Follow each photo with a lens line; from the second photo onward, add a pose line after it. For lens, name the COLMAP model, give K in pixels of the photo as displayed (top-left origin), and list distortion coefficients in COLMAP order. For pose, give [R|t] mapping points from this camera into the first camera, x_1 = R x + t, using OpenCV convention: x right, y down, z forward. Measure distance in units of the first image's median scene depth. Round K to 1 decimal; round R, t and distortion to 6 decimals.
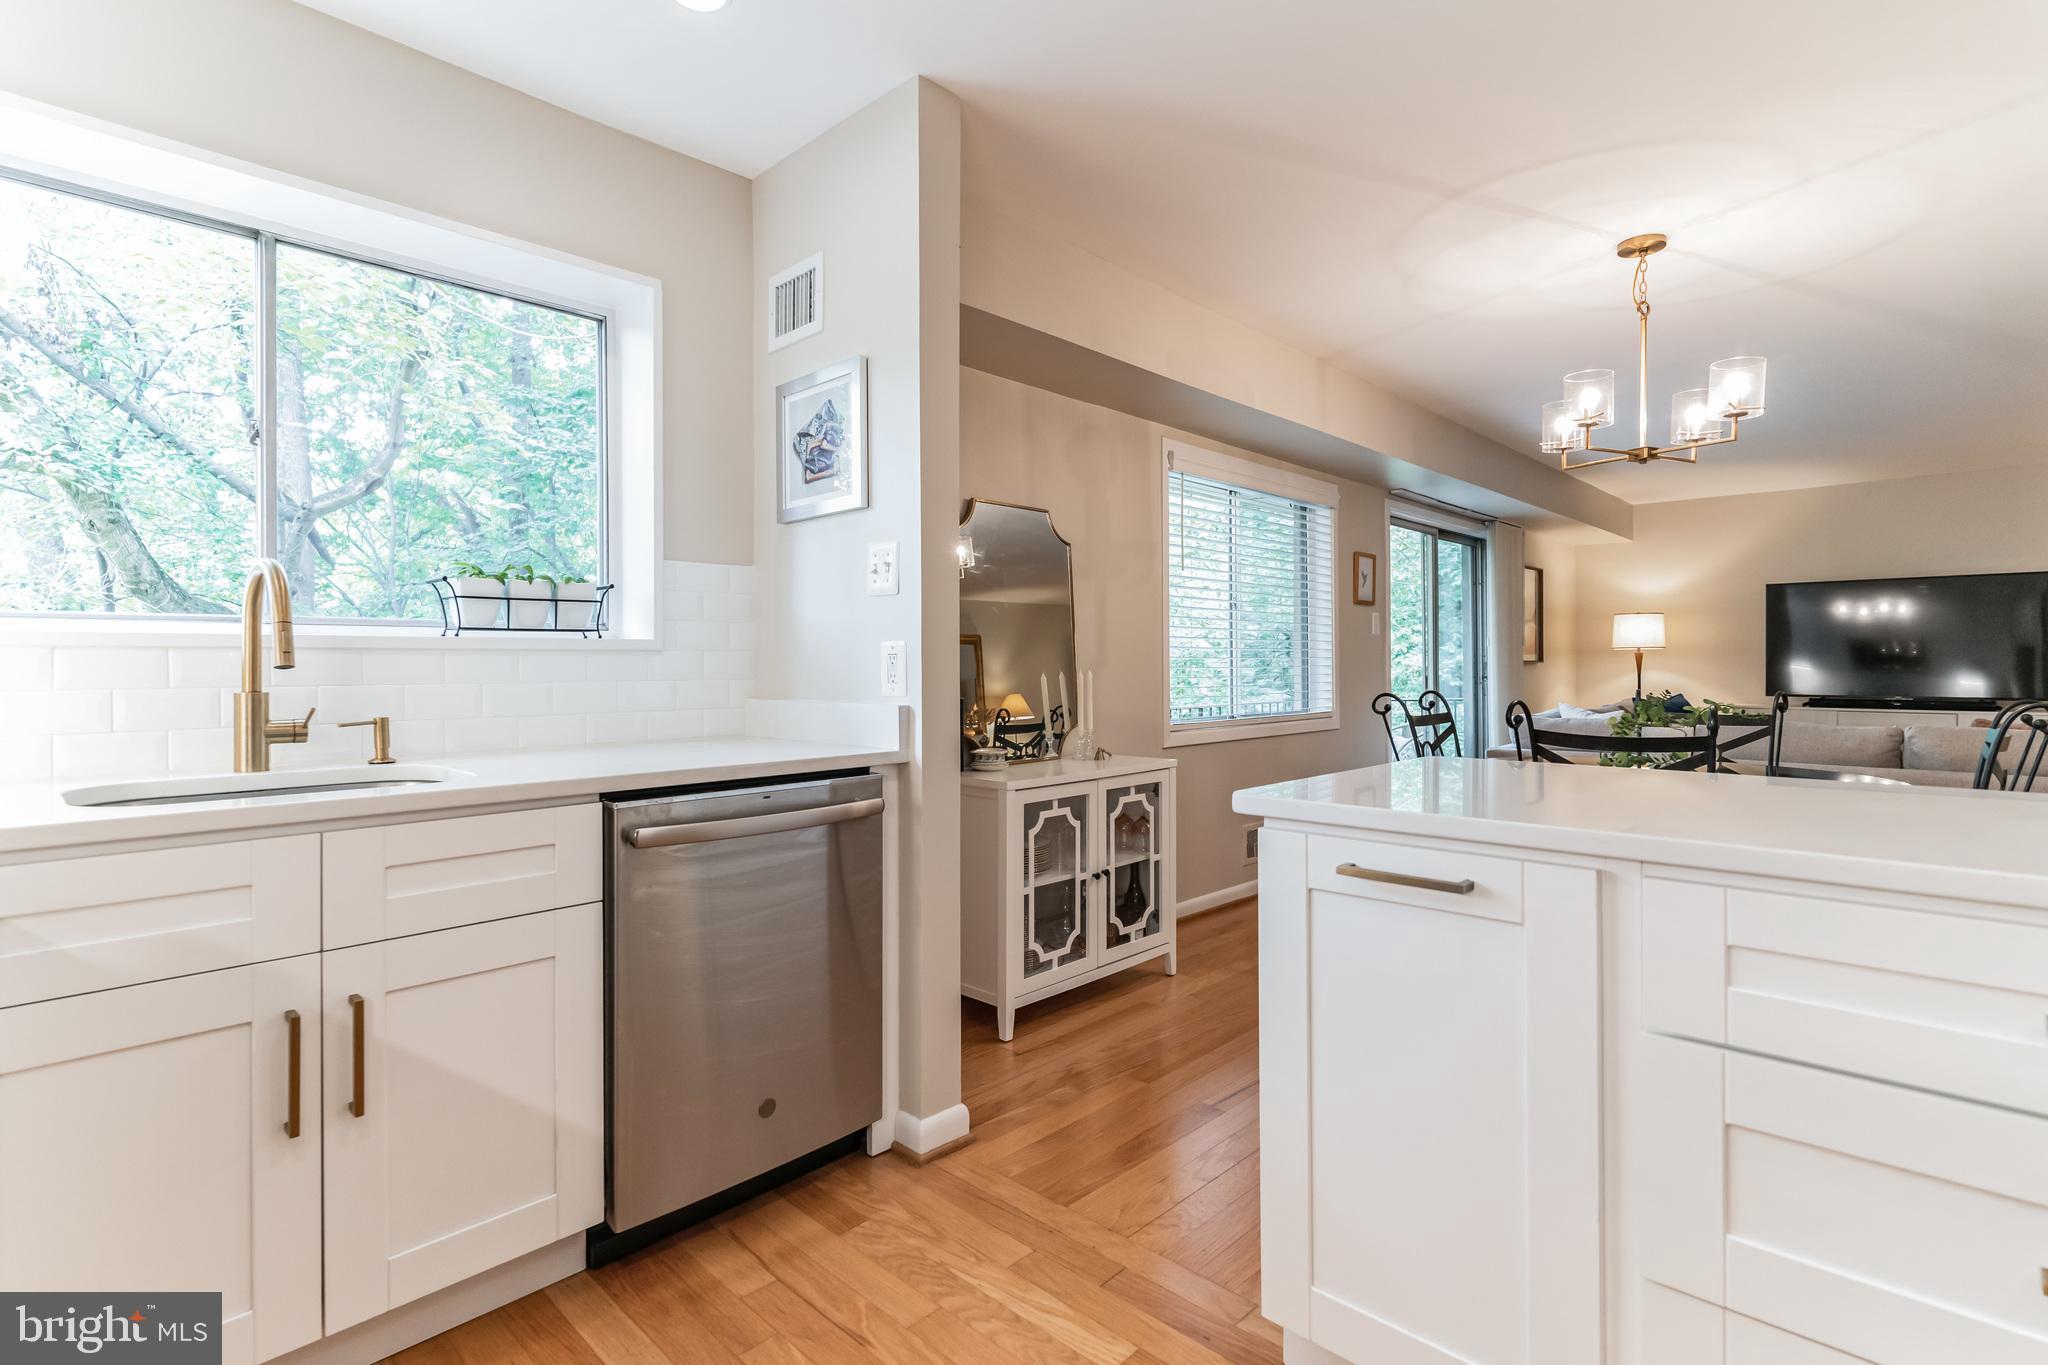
lens RADIAL K [[987.2, 0, 1011.2], [0, 987.2, 671.2], [0, 0, 1]] dist [0.003104, -0.000931]
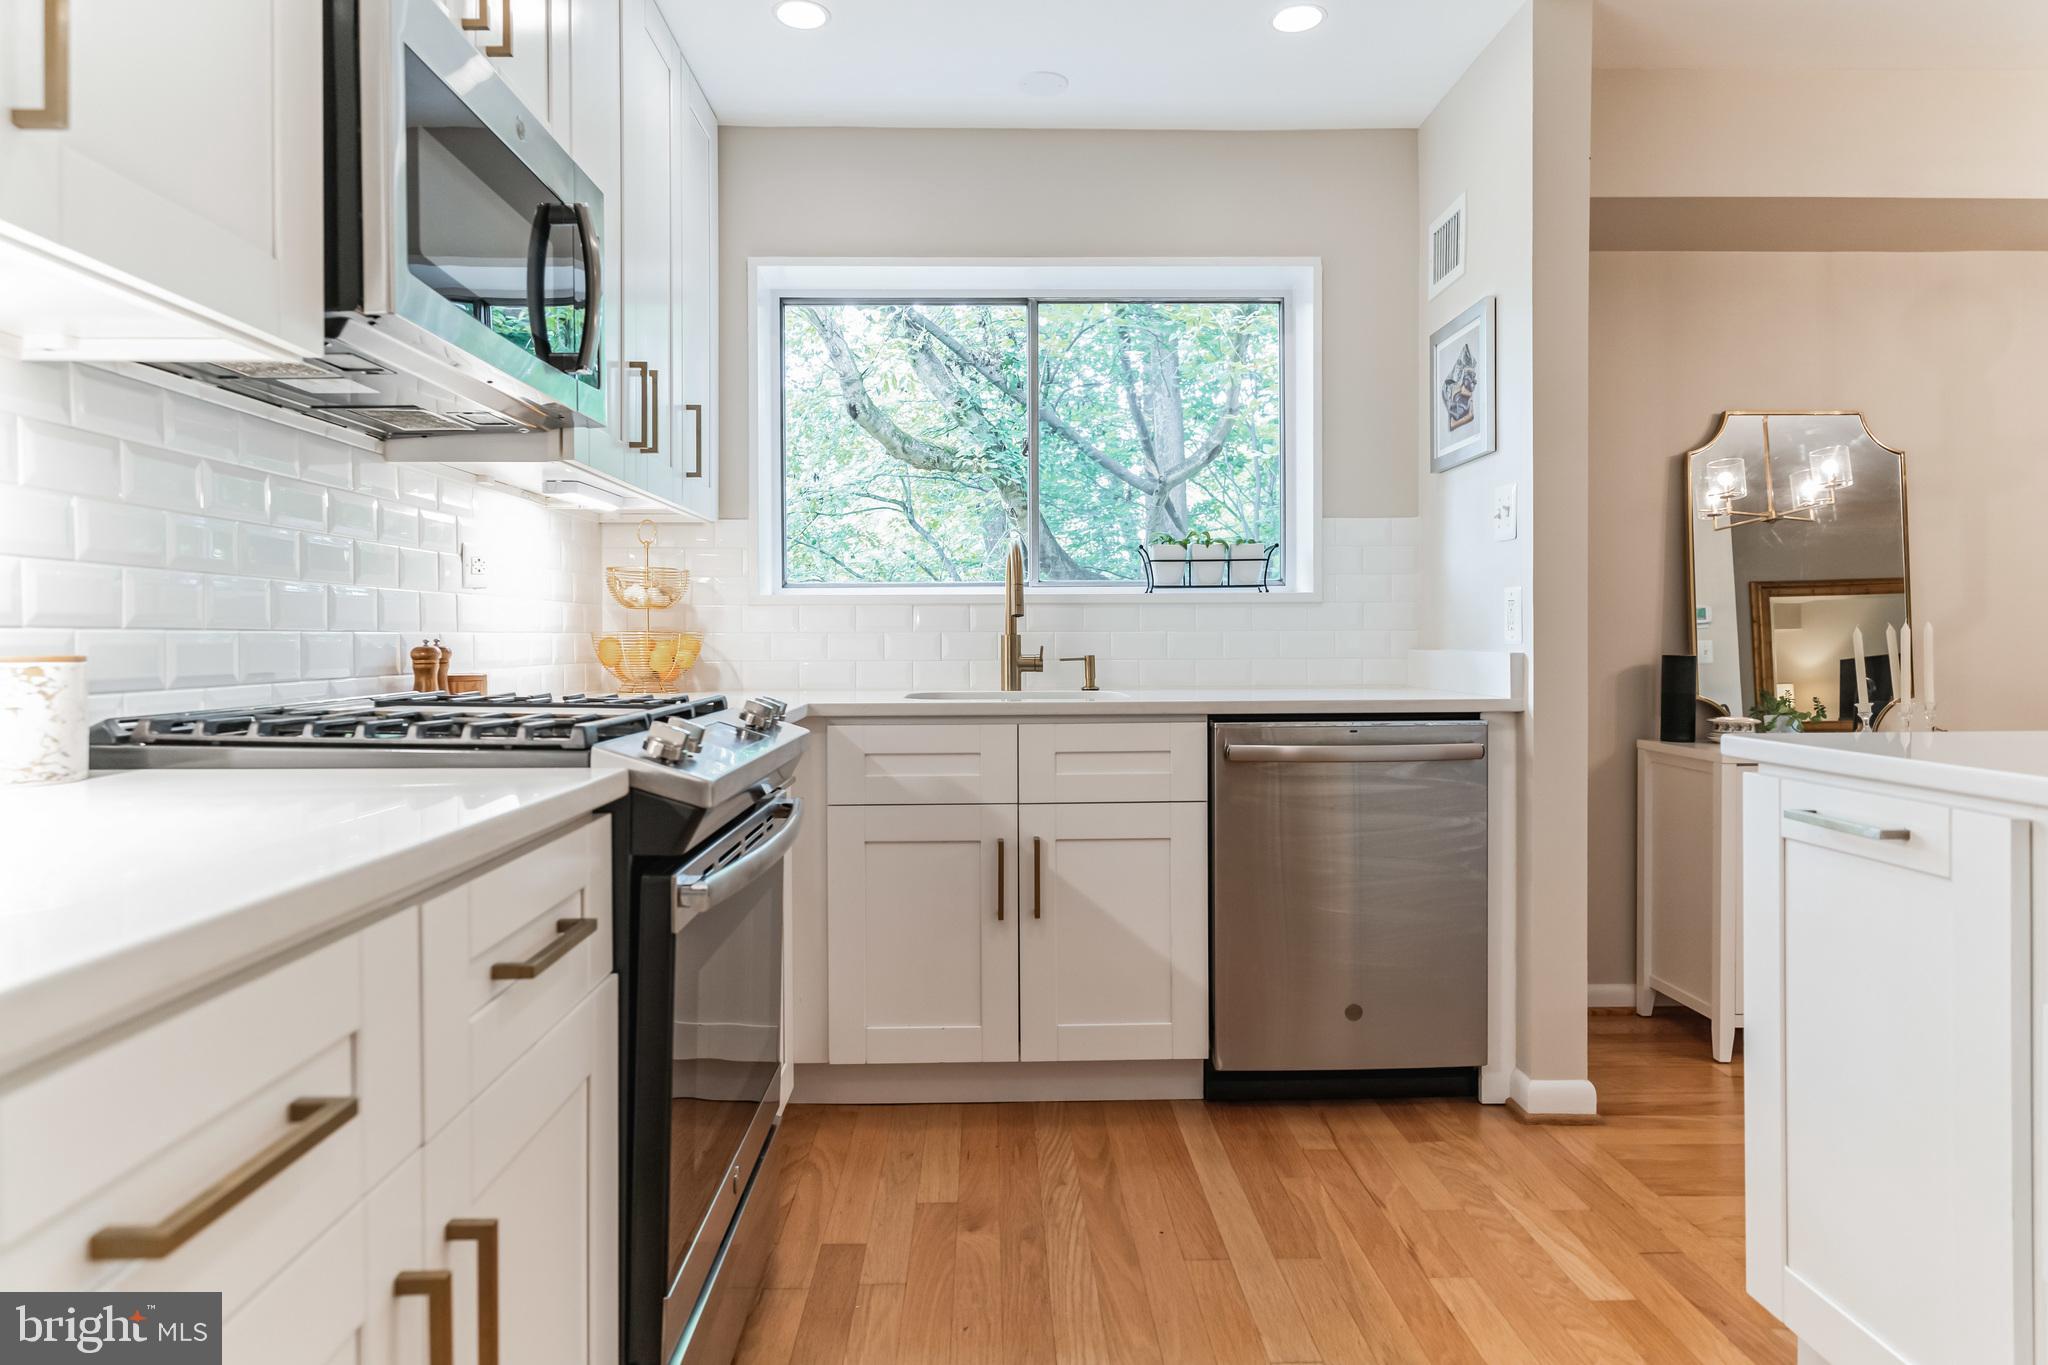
lens RADIAL K [[1221.3, 0, 1033.5], [0, 1221.3, 666.6], [0, 0, 1]] dist [0.016844, 0.002268]
pose [[0.727291, 0.016628, -0.686128, 0.405644], [-0.002048, 0.999755, 0.022058, 0.024760], [0.686326, -0.014637, 0.727146, -0.225259]]
